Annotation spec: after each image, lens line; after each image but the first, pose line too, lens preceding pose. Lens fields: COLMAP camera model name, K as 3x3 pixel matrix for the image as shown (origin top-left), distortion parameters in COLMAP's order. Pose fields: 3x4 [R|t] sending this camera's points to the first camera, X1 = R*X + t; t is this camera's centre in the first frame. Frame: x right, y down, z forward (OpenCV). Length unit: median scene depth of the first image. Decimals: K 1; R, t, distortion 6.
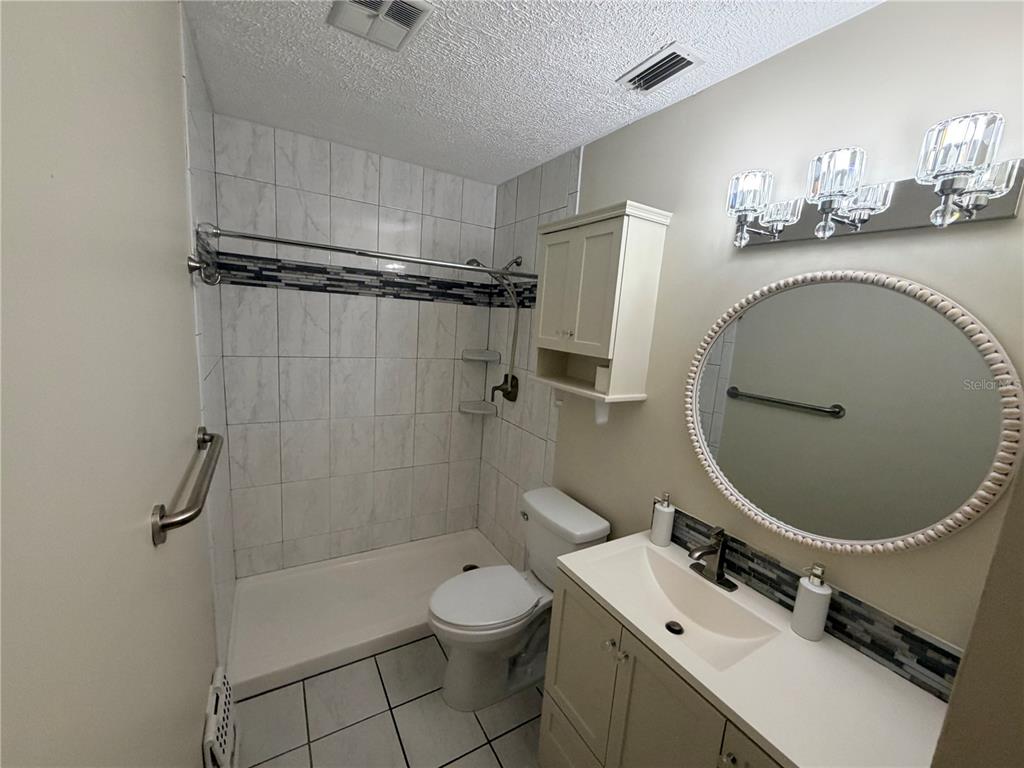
lens RADIAL K [[409.1, 0, 512.5], [0, 409.1, 385.2], [0, 0, 1]] dist [0.000916, -0.000080]
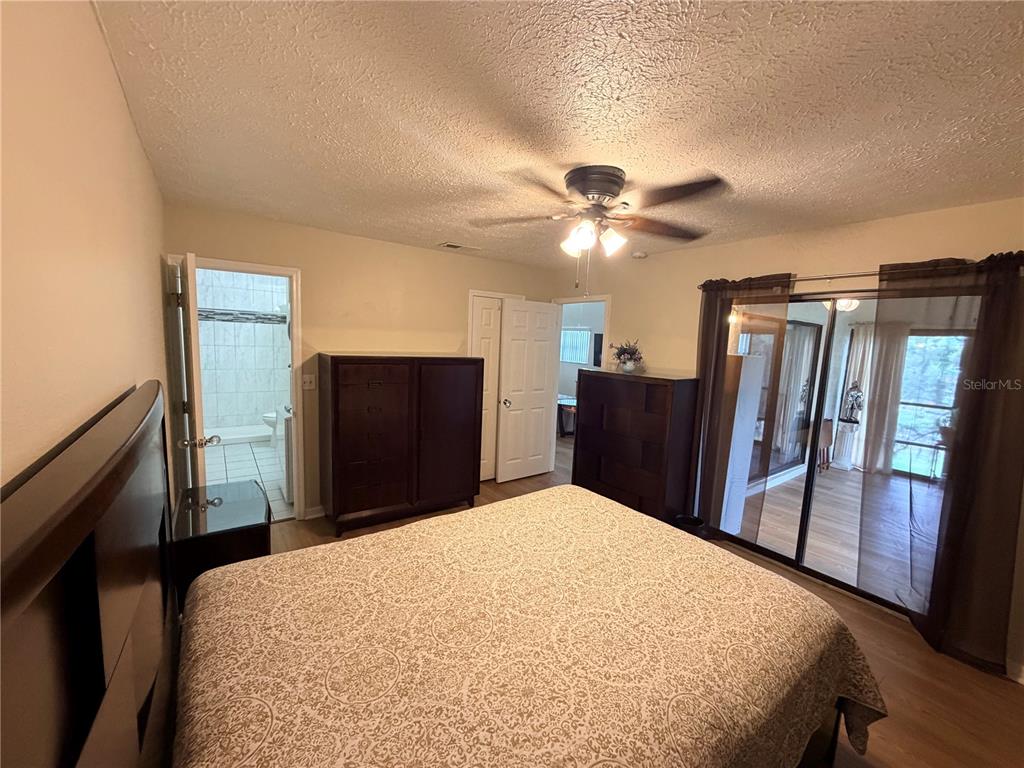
lens RADIAL K [[409.1, 0, 511.2], [0, 409.1, 385.6], [0, 0, 1]] dist [0.000916, -0.000080]
pose [[0.994494, -0.046004, 0.094160, 1.063263], [0.050422, 0.997709, -0.045095, 0.394495], [-0.091870, 0.049594, 0.994535, -1.779683]]
